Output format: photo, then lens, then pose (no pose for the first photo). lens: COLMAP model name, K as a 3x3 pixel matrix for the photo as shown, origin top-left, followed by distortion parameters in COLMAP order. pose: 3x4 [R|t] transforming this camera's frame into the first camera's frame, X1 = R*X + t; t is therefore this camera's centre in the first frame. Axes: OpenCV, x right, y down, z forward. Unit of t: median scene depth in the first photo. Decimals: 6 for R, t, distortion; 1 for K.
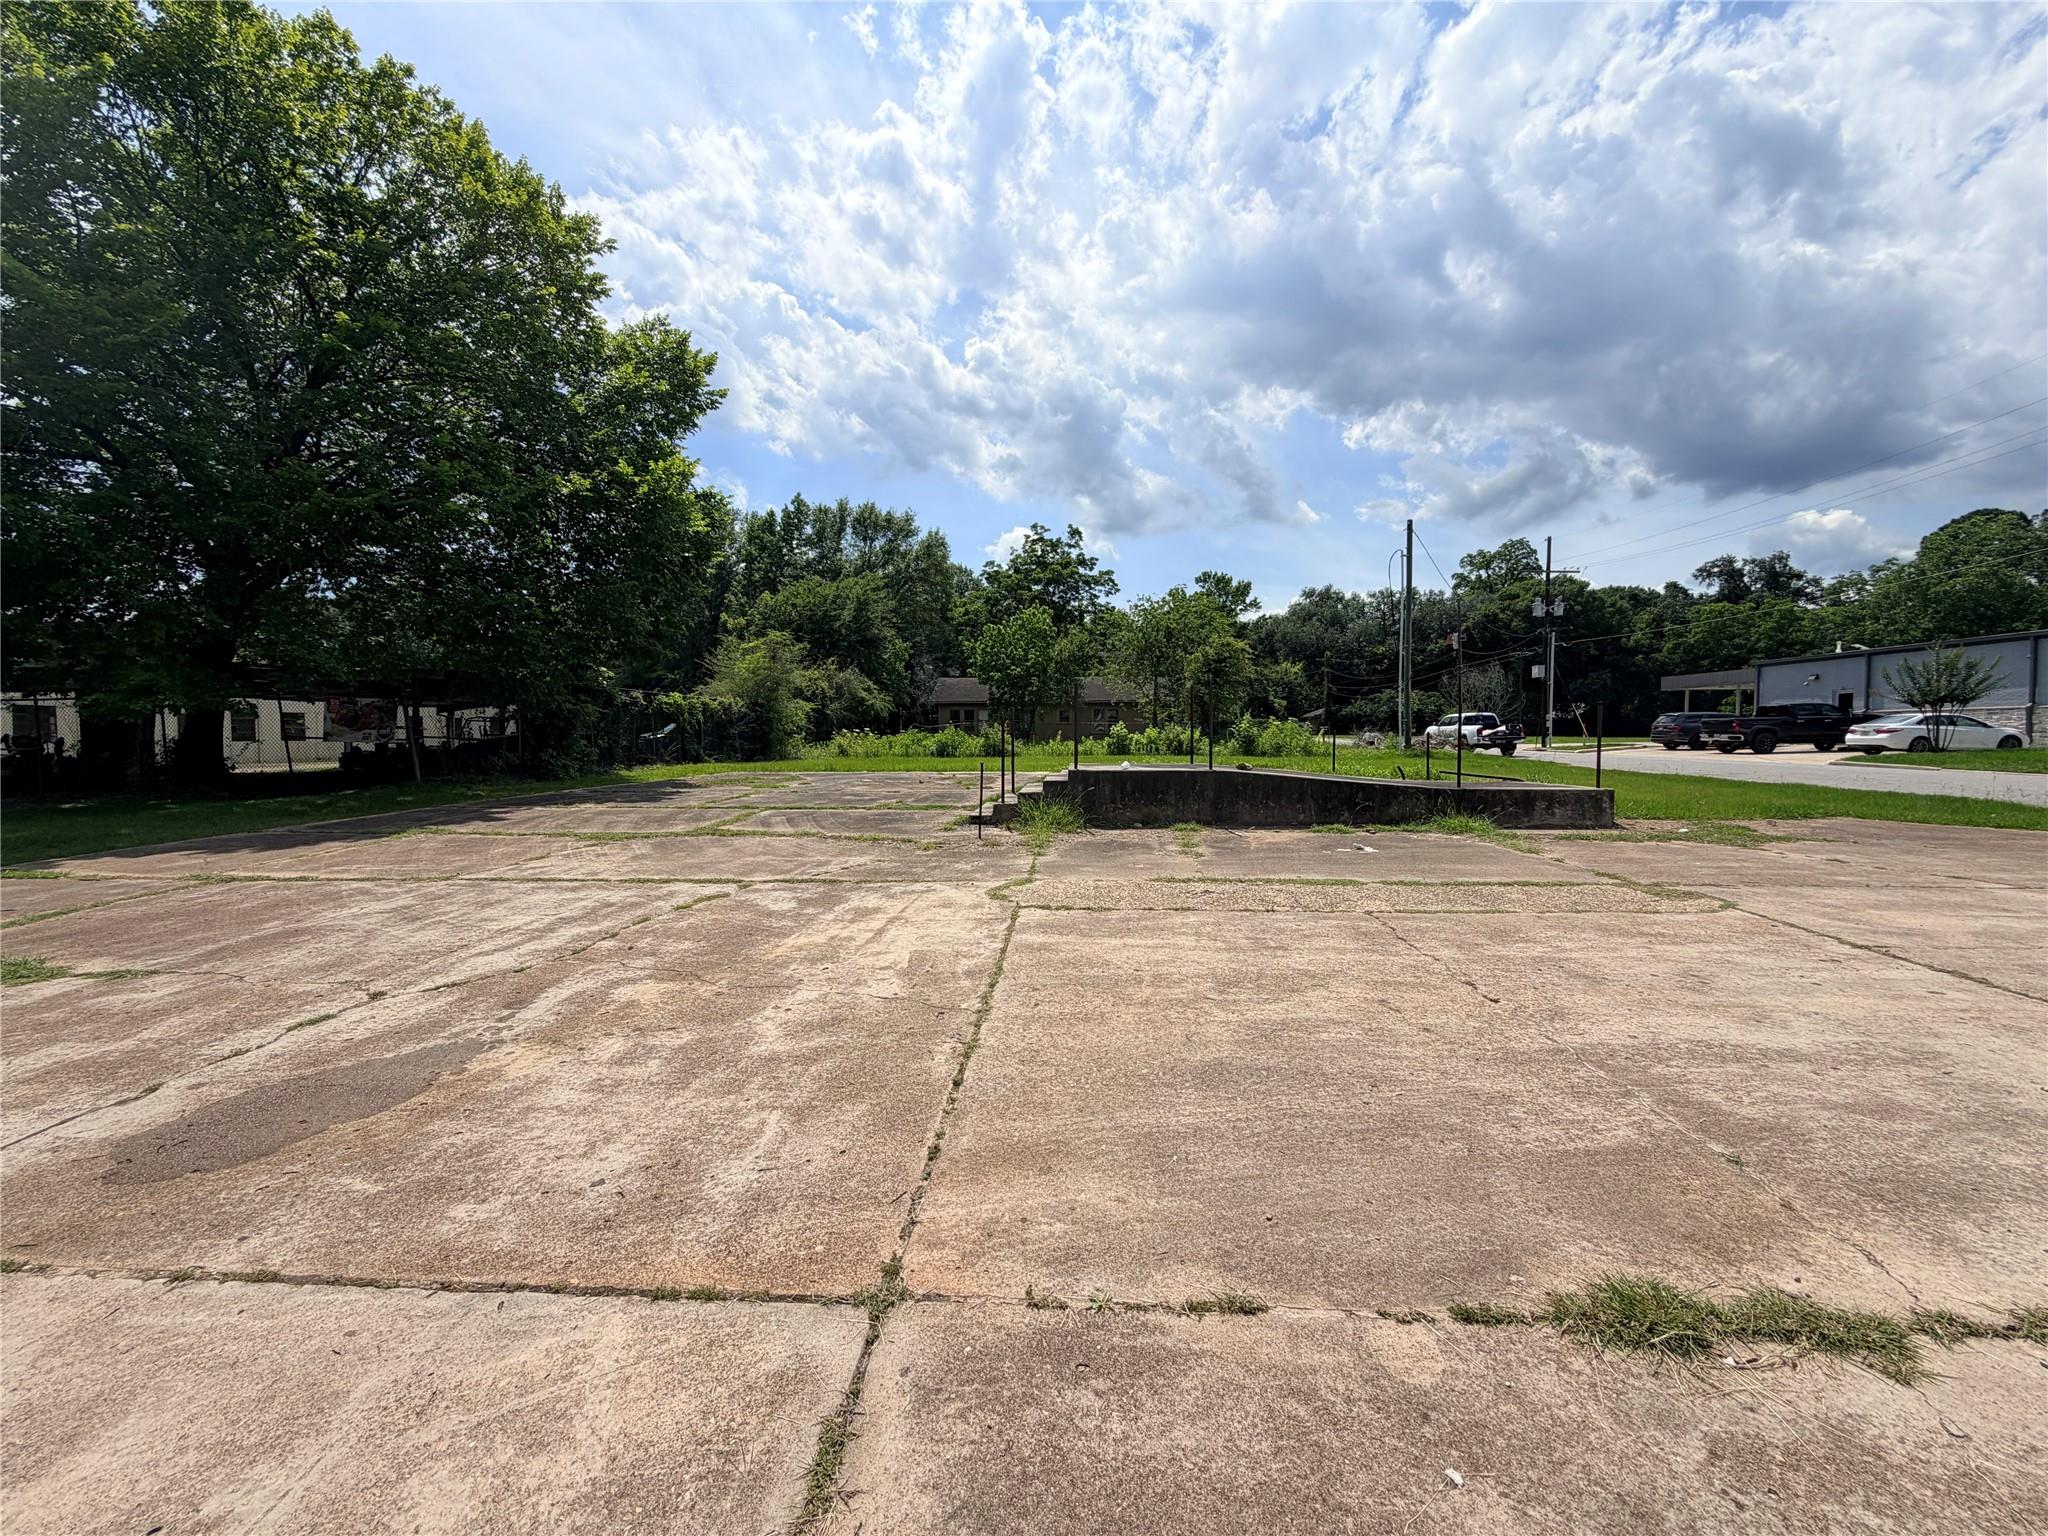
lens RADIAL K [[814.9, 0, 1016.2], [0, 814.9, 771.2], [0, 0, 1]] dist [-0.001091, 0.000384]
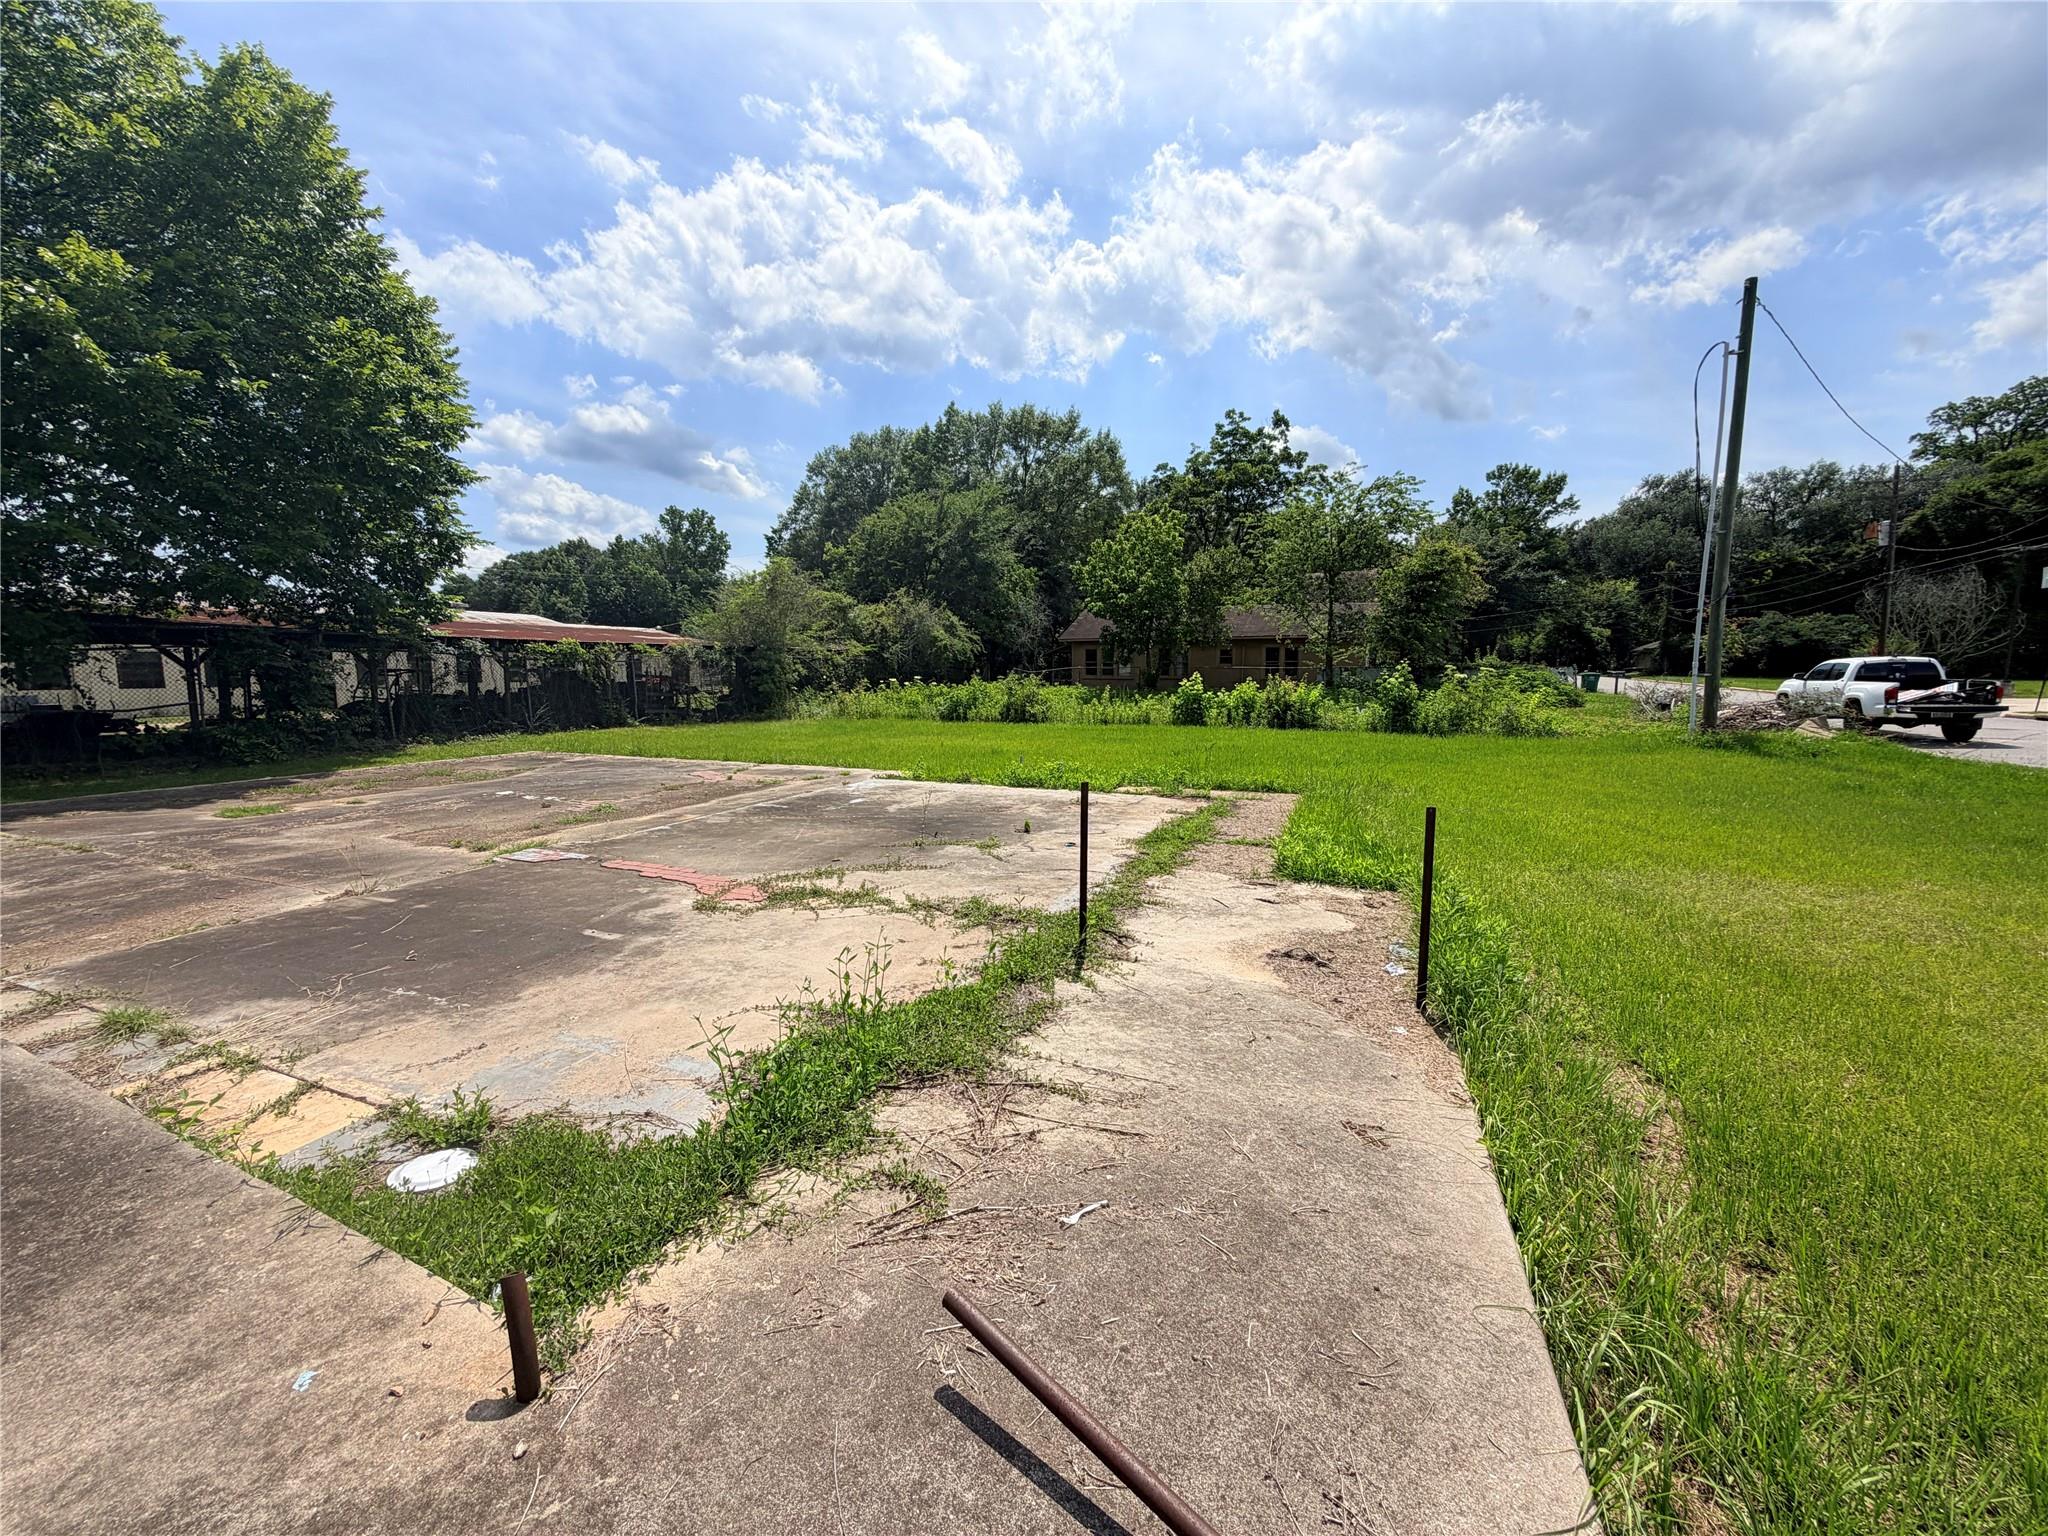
lens RADIAL K [[814.9, 0, 1018.8], [0, 814.9, 768.3], [0, 0, 1]] dist [-0.001091, 0.000384]
pose [[0.946635, 0.041083, -0.319679, 0.158987], [-0.015959, 0.996601, 0.080818, -0.026845], [0.321913, -0.071403, 0.944073, 0.247927]]
